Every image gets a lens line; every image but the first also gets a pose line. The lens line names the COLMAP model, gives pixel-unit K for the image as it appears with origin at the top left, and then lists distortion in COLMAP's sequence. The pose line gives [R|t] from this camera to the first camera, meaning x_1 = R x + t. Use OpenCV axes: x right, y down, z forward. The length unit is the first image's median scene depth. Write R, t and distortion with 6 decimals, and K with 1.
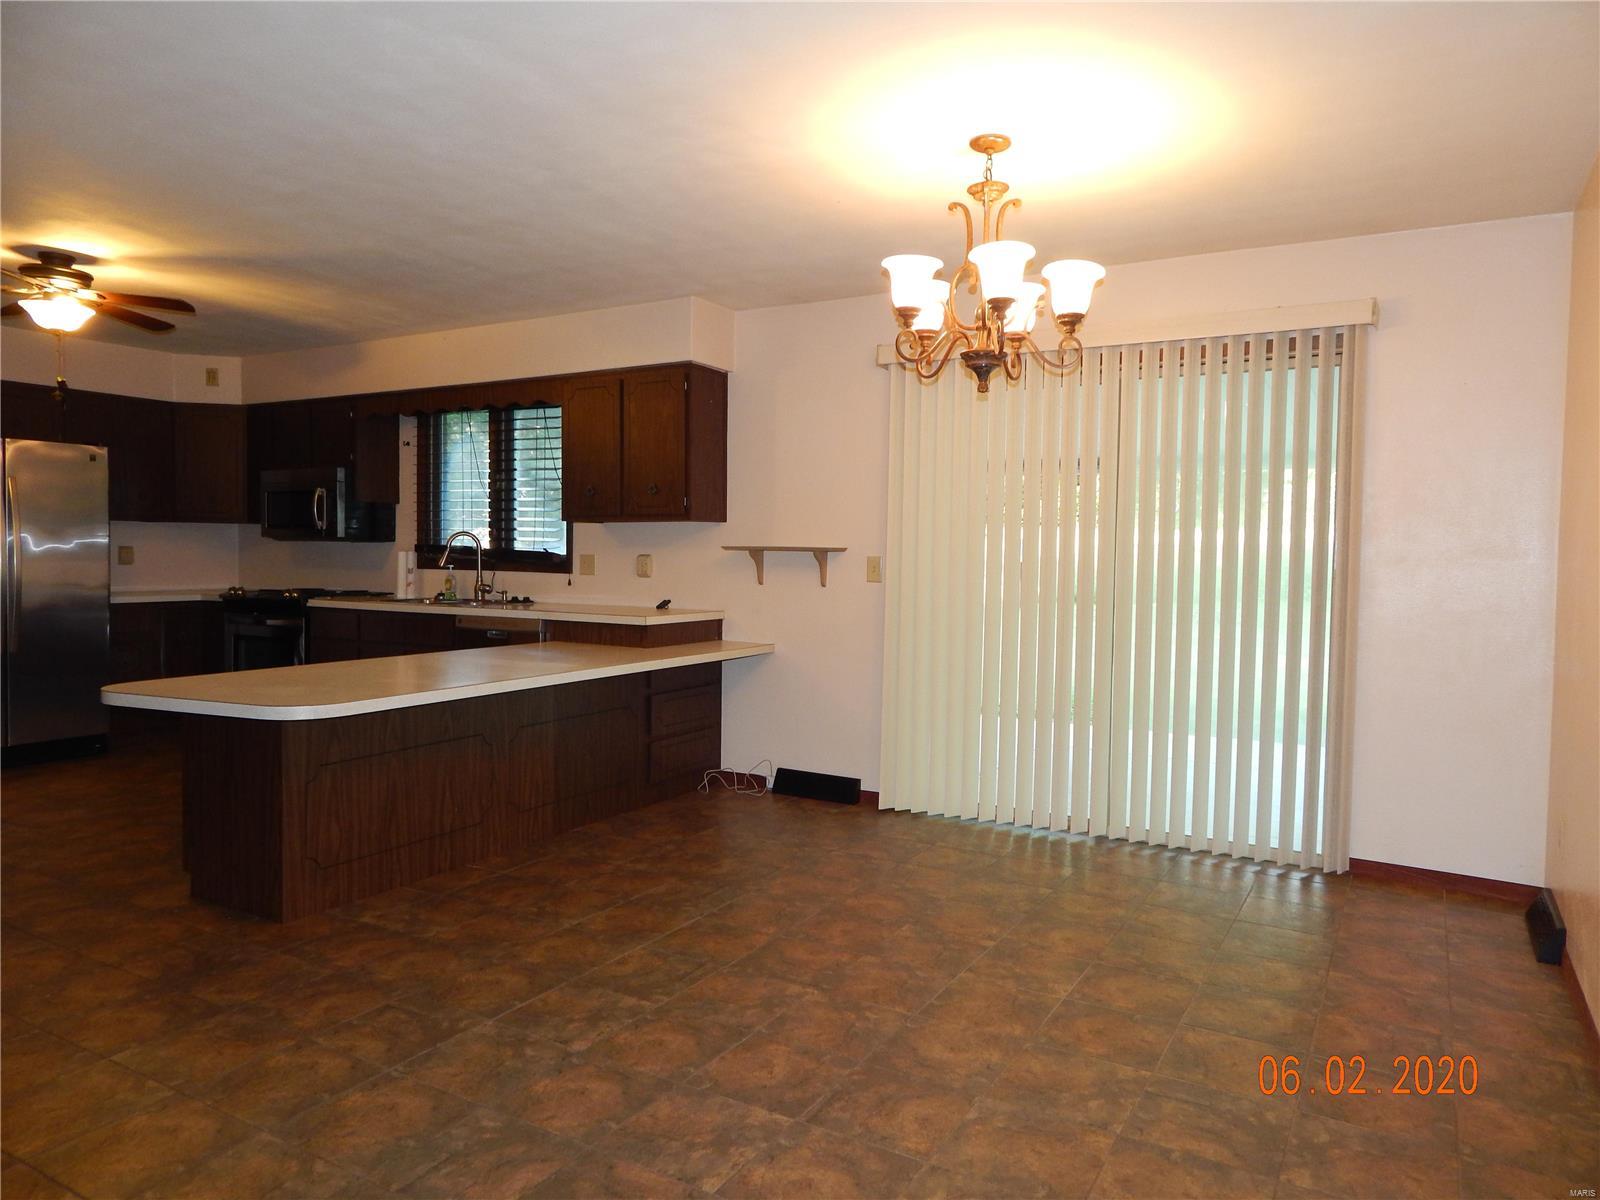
lens RADIAL K [[1053.8, 0, 805.8], [0, 1053.8, 589.7], [0, 0, 1]] dist [0.007059, -0.003647]
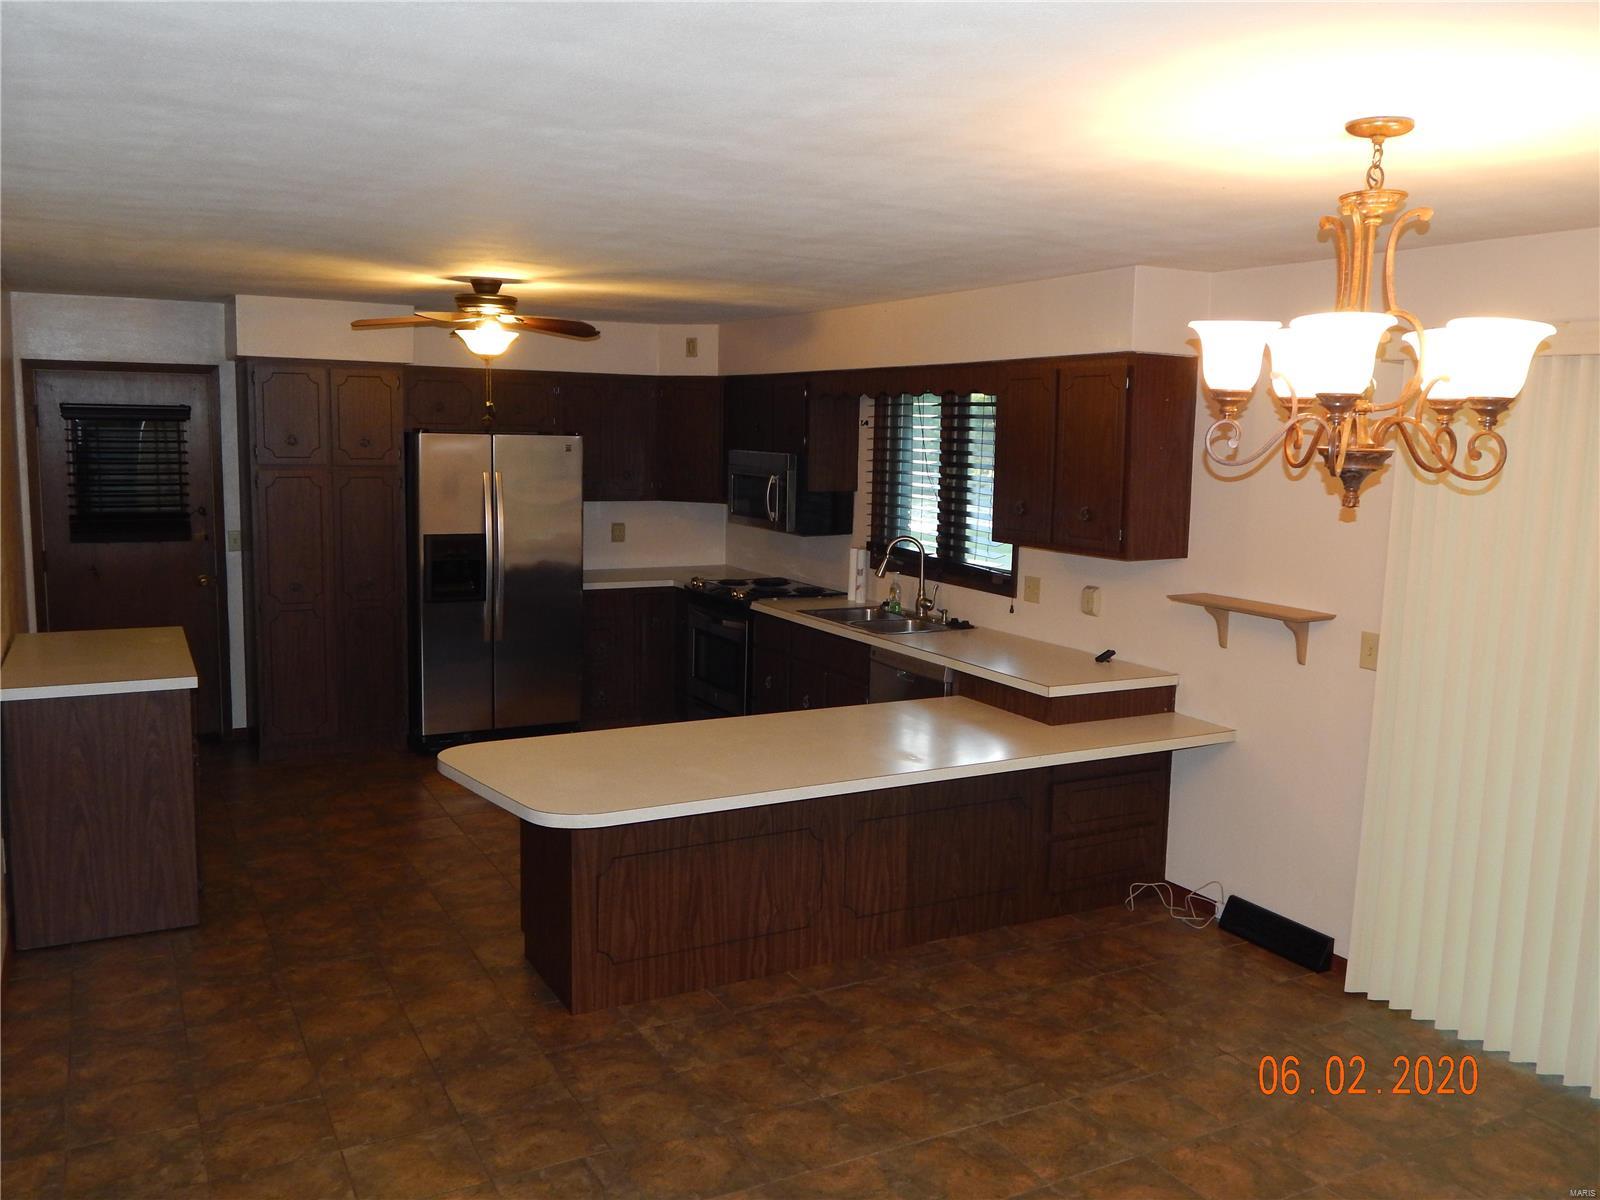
lens RADIAL K [[1311.7, 0, 811.0], [0, 1311.7, 586.5], [0, 0, 1]] dist [0.011162, -0.021441]
pose [[0.853567, 0.068631, -0.516442, 0.239768], [-0.029020, 0.996009, 0.084398, -0.153353], [0.520174, -0.057052, 0.852153, 0.087966]]
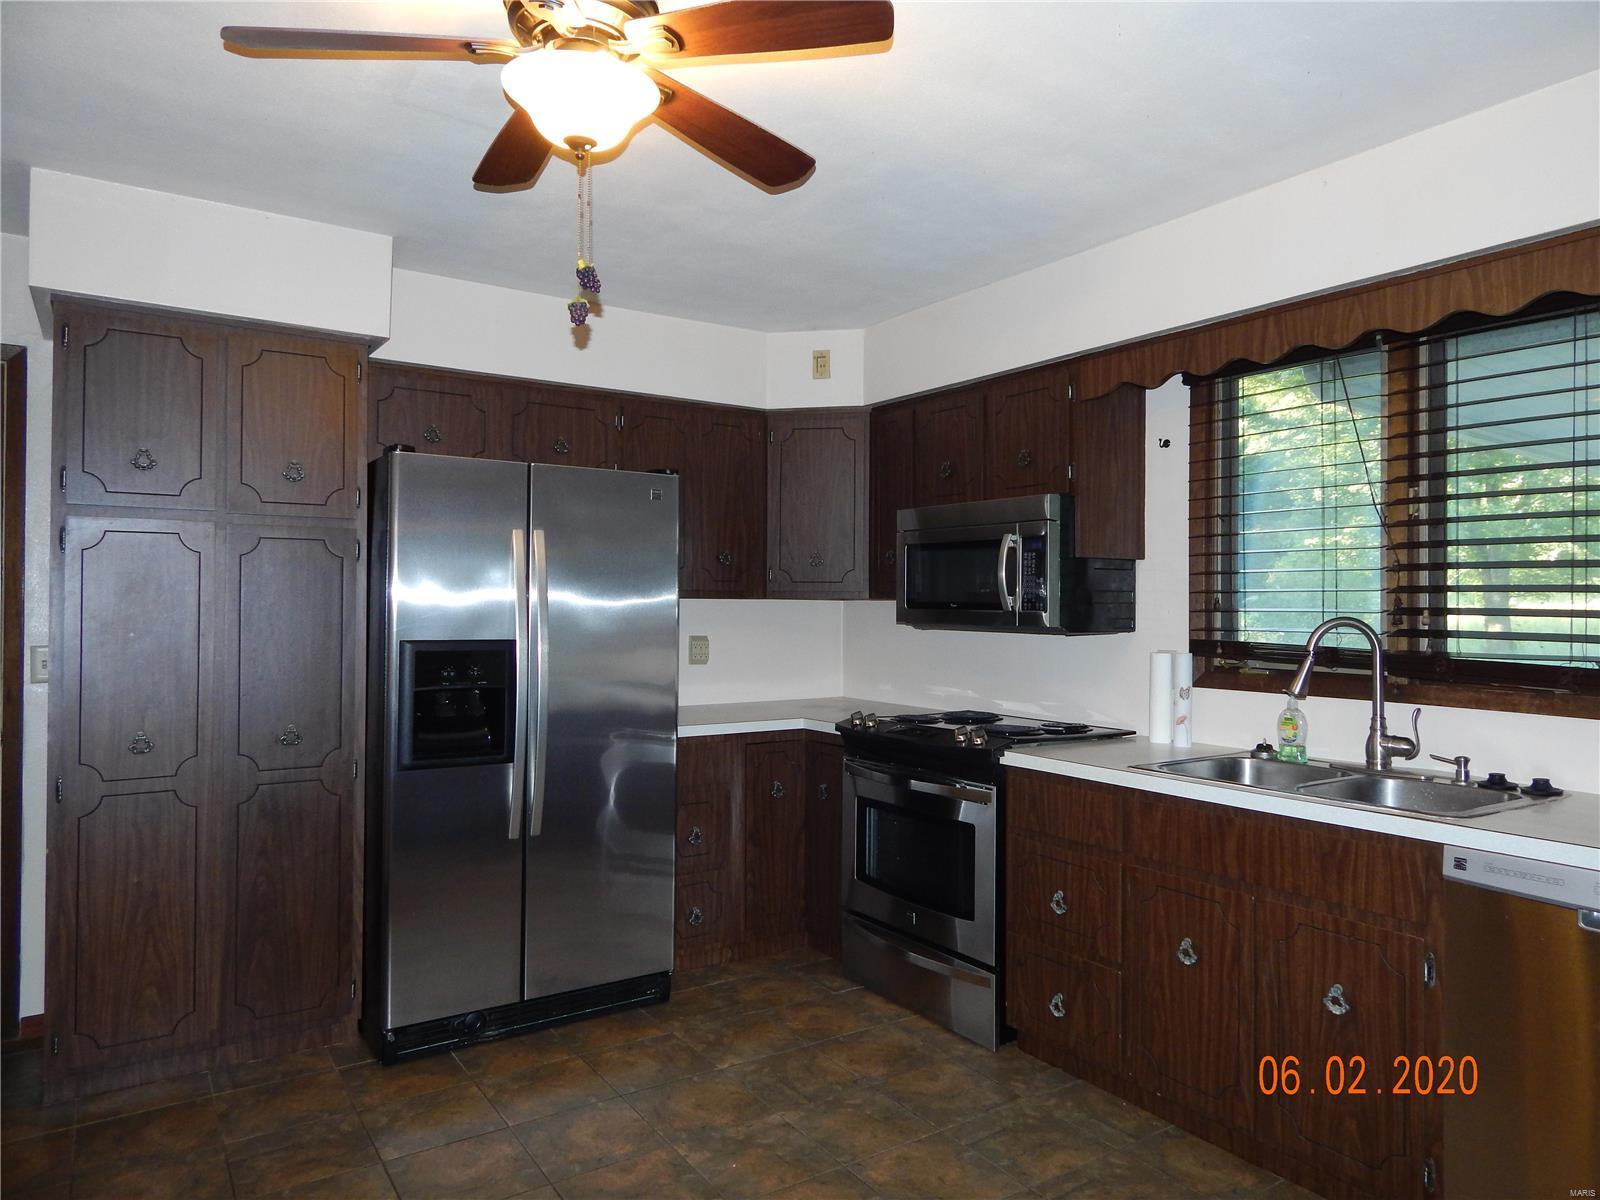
lens RADIAL K [[1053.8, 0, 810.4], [0, 1053.8, 593.7], [0, 0, 1]] dist [0.007059, -0.003647]
pose [[0.897954, -0.011987, -0.439926, -0.499321], [-0.010287, 0.998784, -0.048213, -0.061836], [0.439969, 0.047818, 0.896739, 0.753113]]
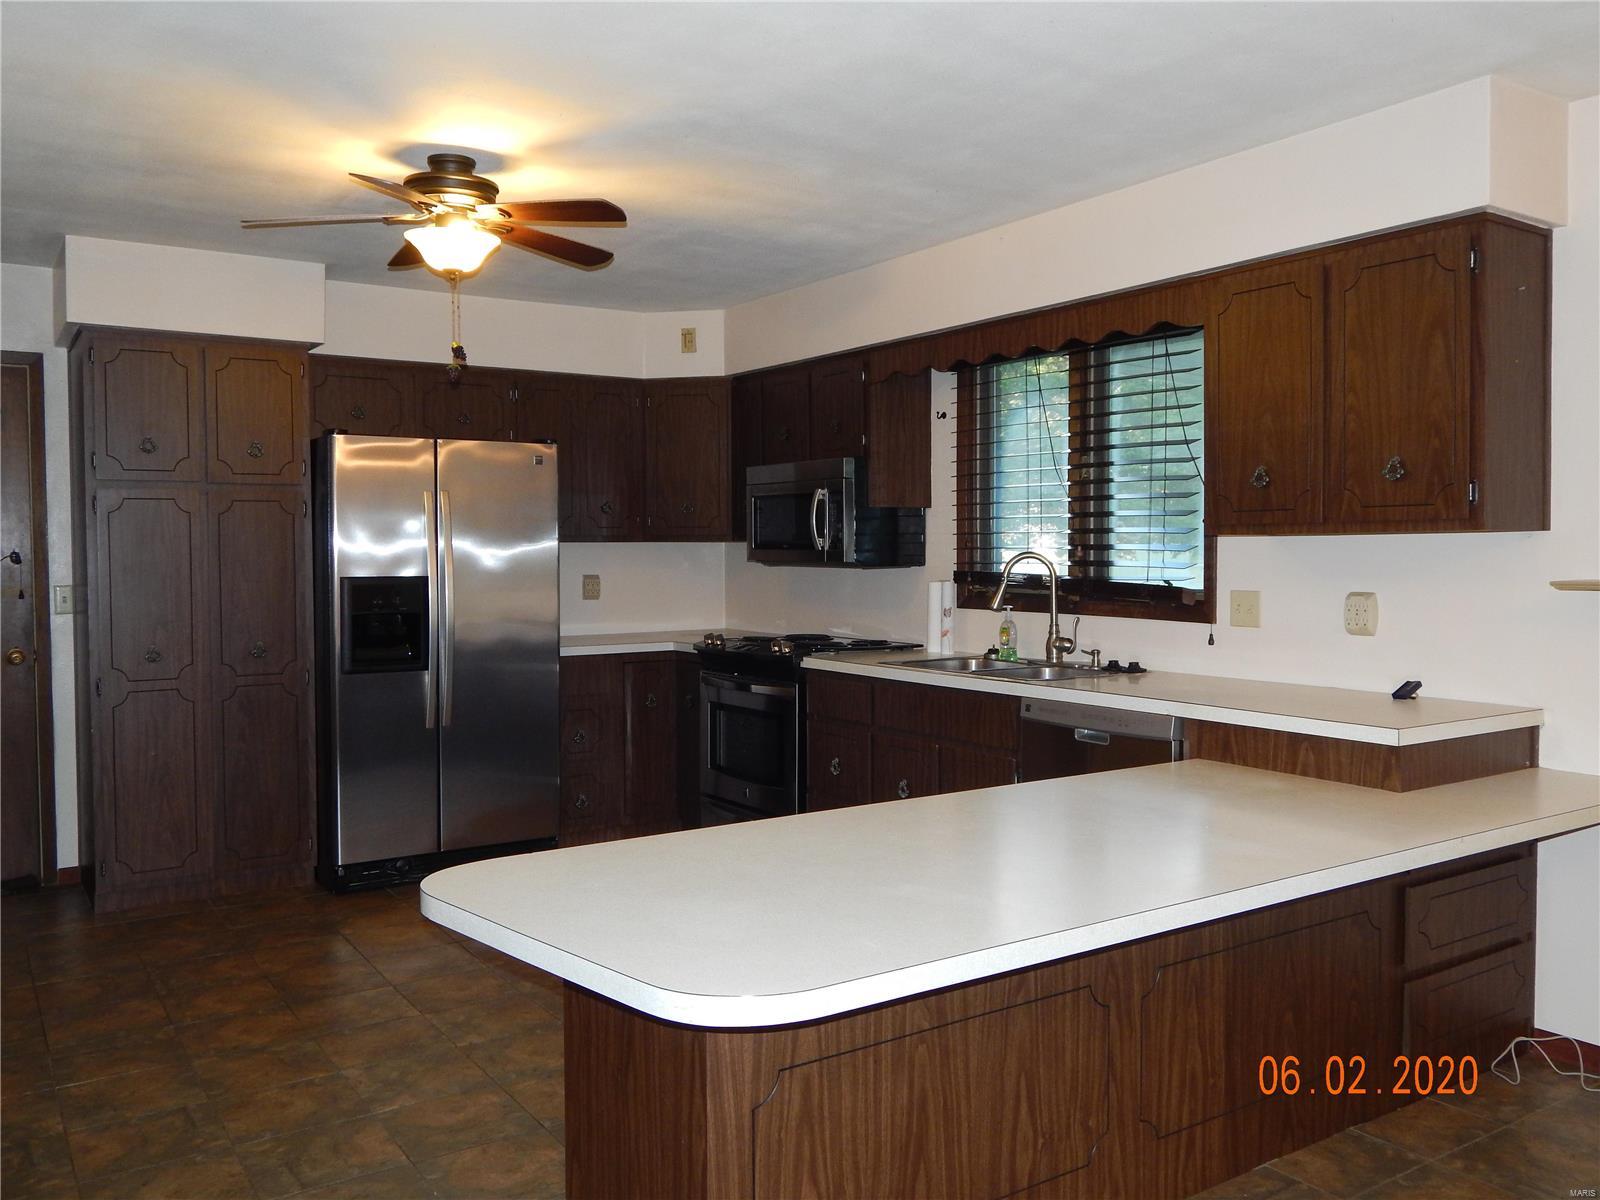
lens RADIAL K [[1311.7, 0, 813.0], [0, 1311.7, 587.9], [0, 0, 1]] dist [0.011162, -0.021441]
pose [[0.897044, -0.002569, -0.441933, -0.150825], [-0.000047, 0.999983, -0.005908, -0.044662], [0.441941, 0.005321, 0.897028, 0.391699]]
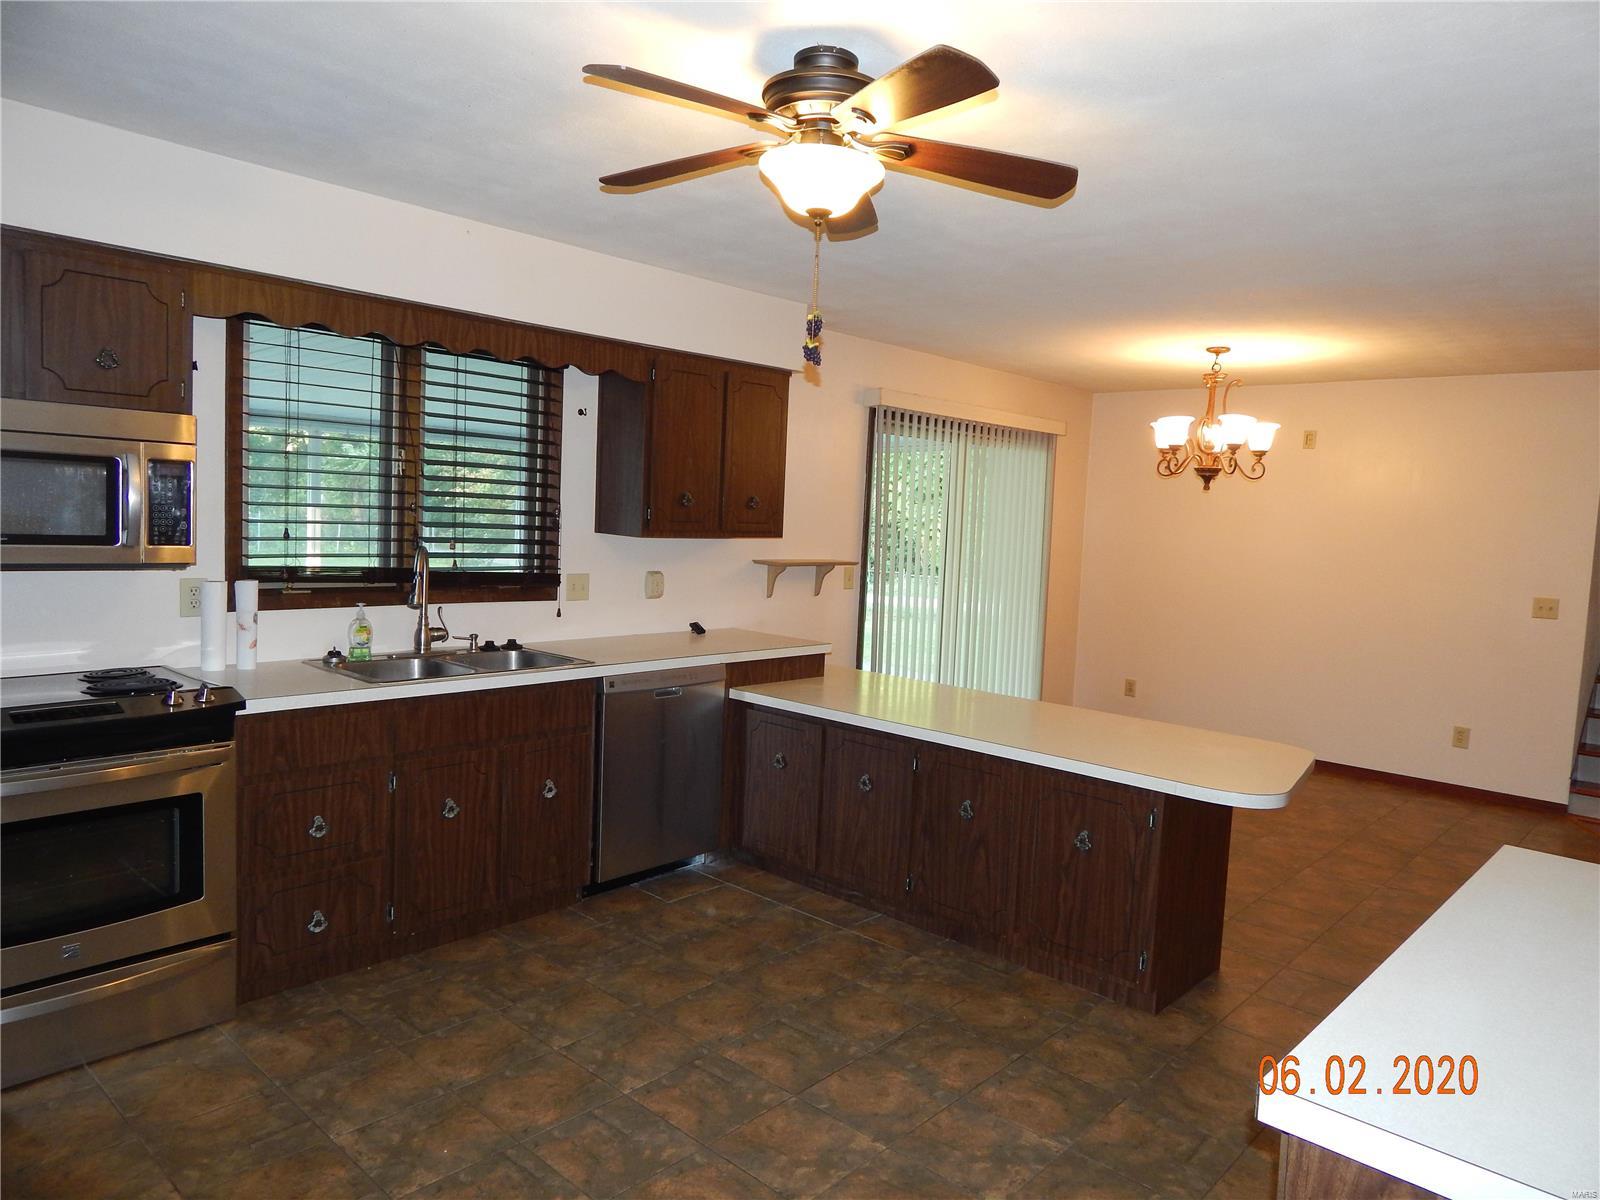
lens RADIAL K [[1053.8, 0, 806.8], [0, 1053.8, 599.7], [0, 0, 1]] dist [0.007059, -0.003647]
pose [[0.215468, -0.084378, 0.972858, -1.317660], [-0.007545, 0.996086, 0.088064, -0.120164], [-0.976482, -0.026315, 0.213989, 0.983218]]
